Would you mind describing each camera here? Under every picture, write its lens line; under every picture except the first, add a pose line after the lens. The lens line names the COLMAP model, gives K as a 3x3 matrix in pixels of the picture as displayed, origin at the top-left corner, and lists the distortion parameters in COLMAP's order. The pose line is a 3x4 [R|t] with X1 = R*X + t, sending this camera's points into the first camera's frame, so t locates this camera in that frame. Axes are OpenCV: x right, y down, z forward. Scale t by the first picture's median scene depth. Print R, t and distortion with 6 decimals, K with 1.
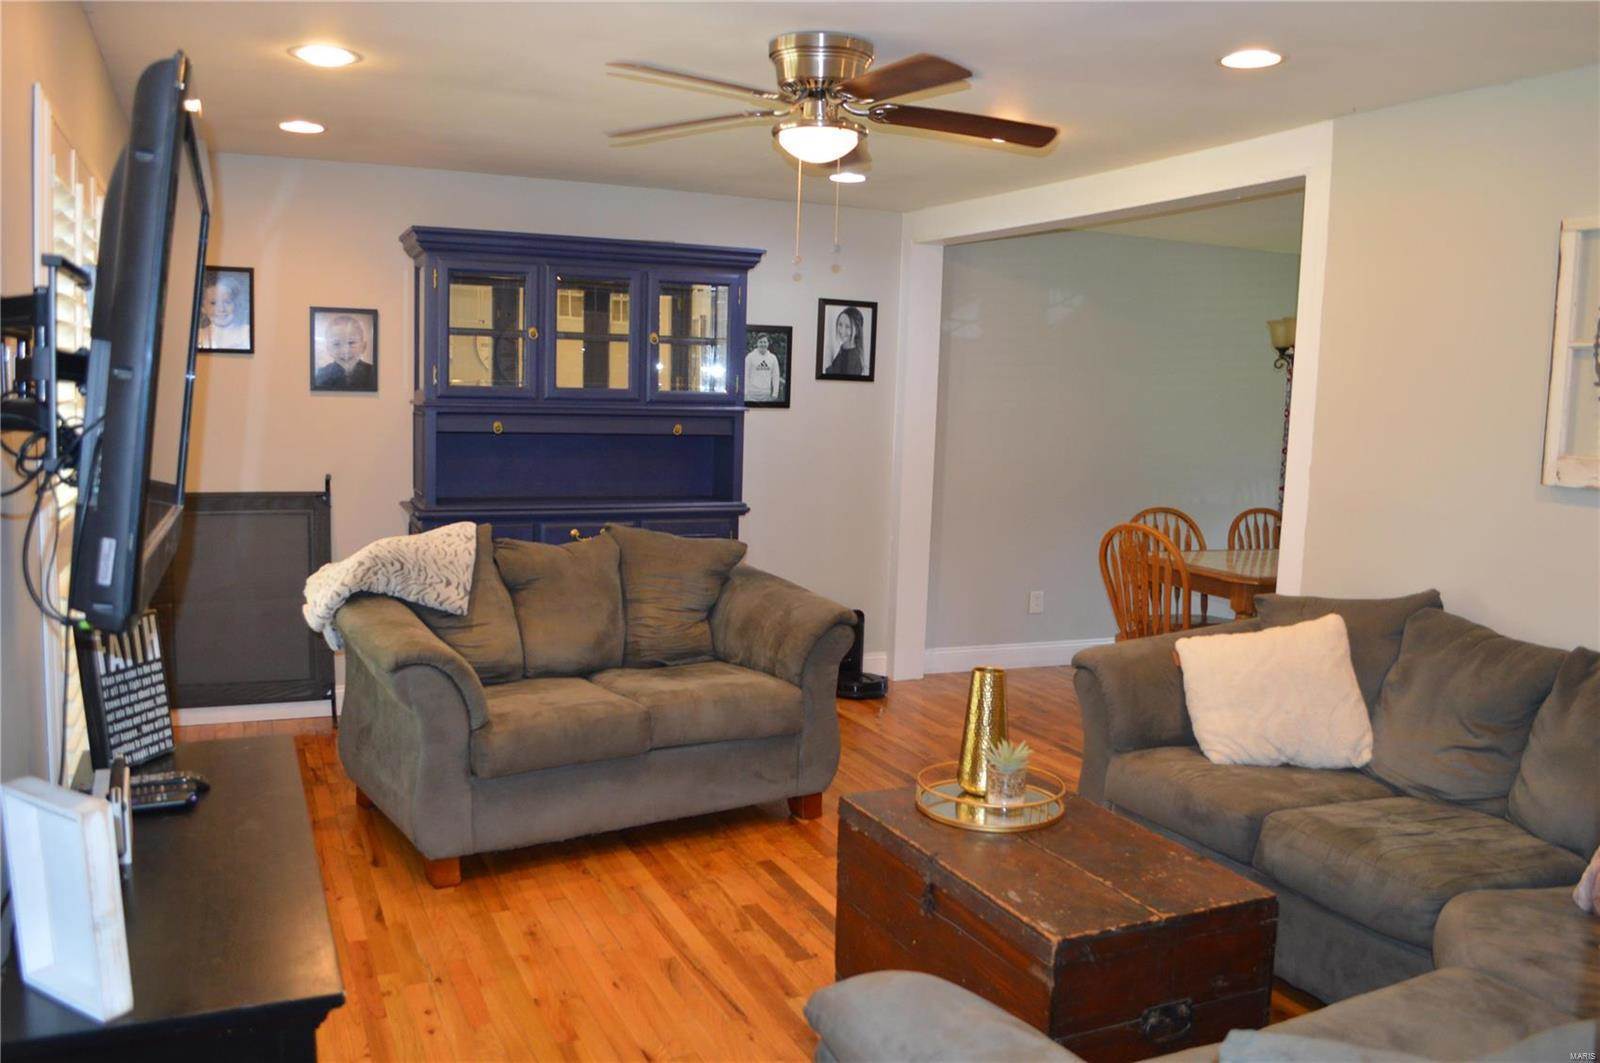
lens RADIAL K [[1281.8, 0, 800.0], [0, 1281.8, 531.5], [0, 0, 1]] dist [-0.076782, 0.007483]
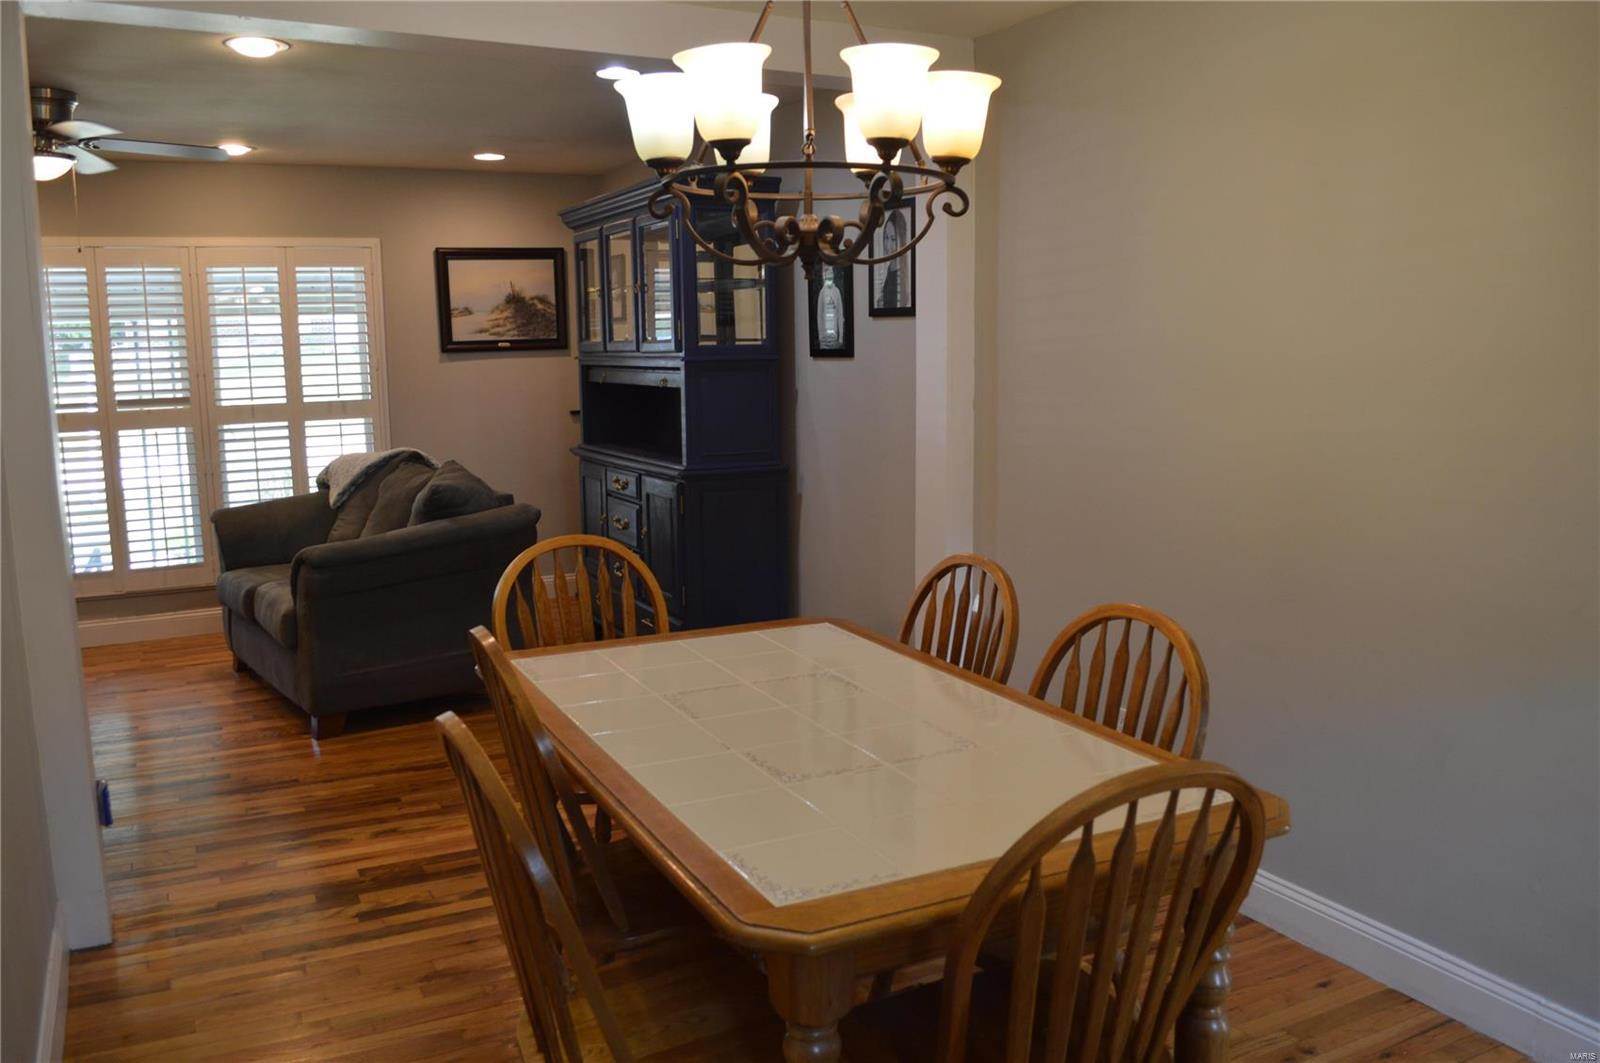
lens RADIAL K [[1281.8, 0, 800.0], [0, 1281.8, 531.5], [0, 0, 1]] dist [-0.076782, 0.007483]
pose [[0.045450, 0.116679, -0.992129, 1.281711], [-0.093326, 0.989308, 0.112072, -0.128723], [0.994598, 0.087498, 0.055853, 1.583212]]
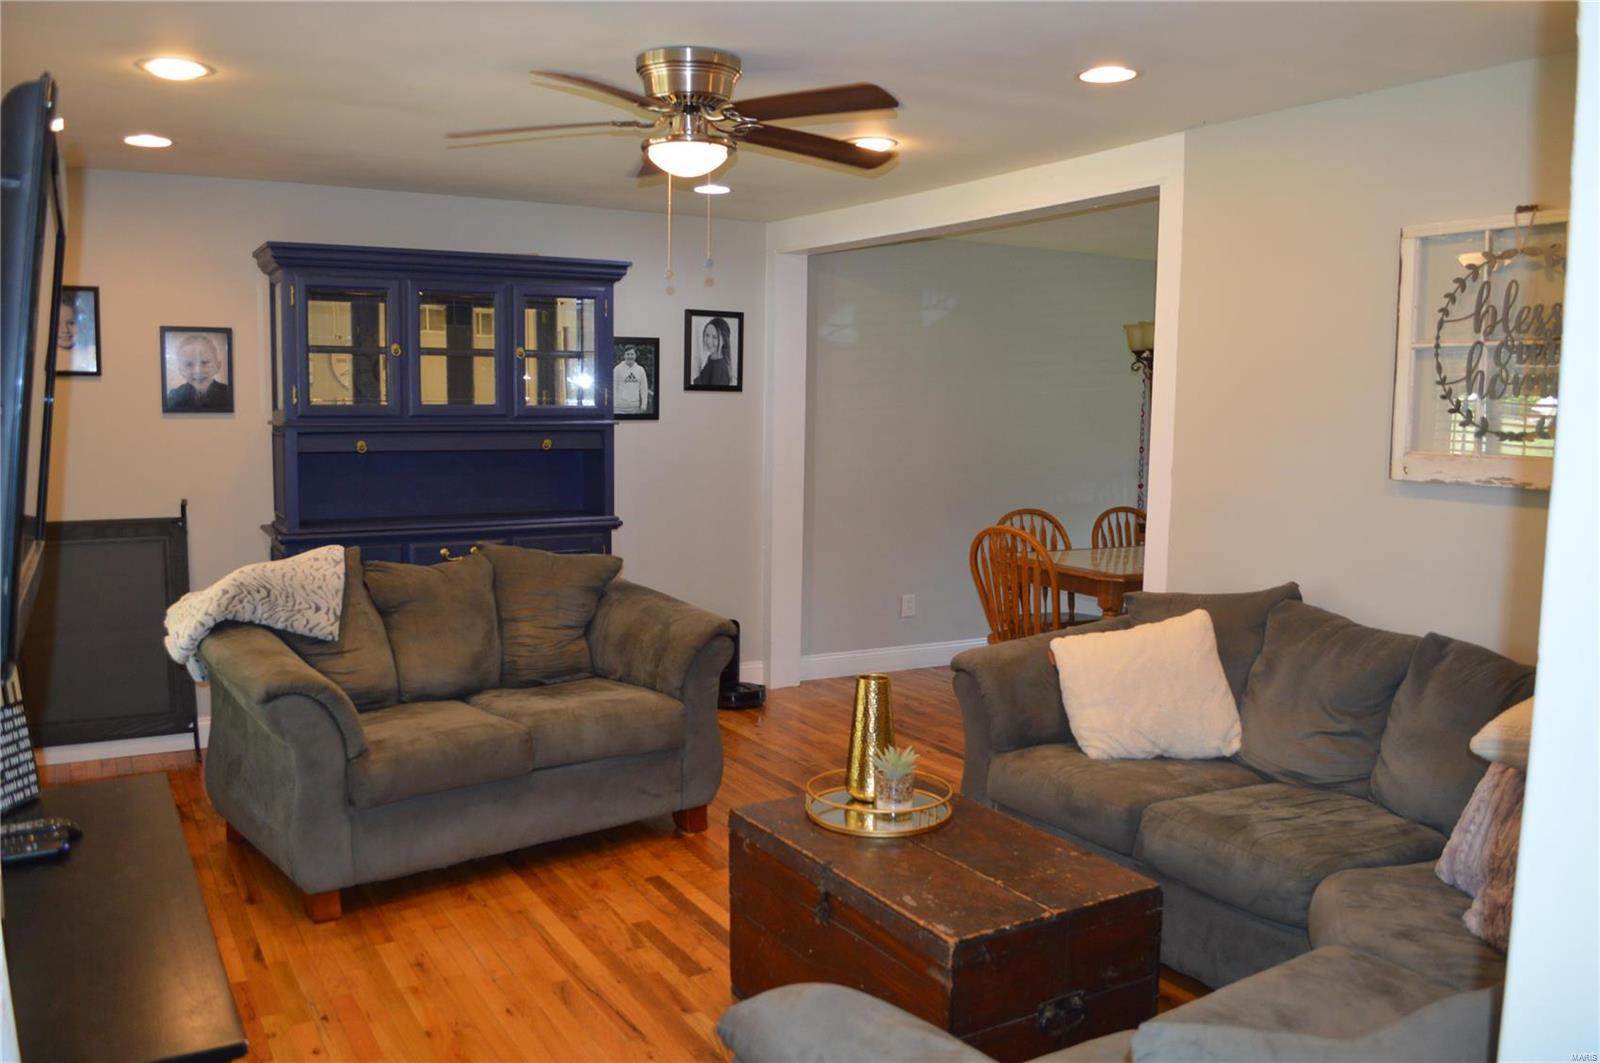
lens RADIAL K [[1281.8, 0, 800.0], [0, 1281.8, 531.5], [0, 0, 1]] dist [-0.076782, 0.007483]
pose [[0.994019, -0.029549, 0.105135, -0.010424], [0.030129, 0.999538, -0.003935, -0.003877], [-0.104970, 0.007079, 0.994450, -0.002275]]
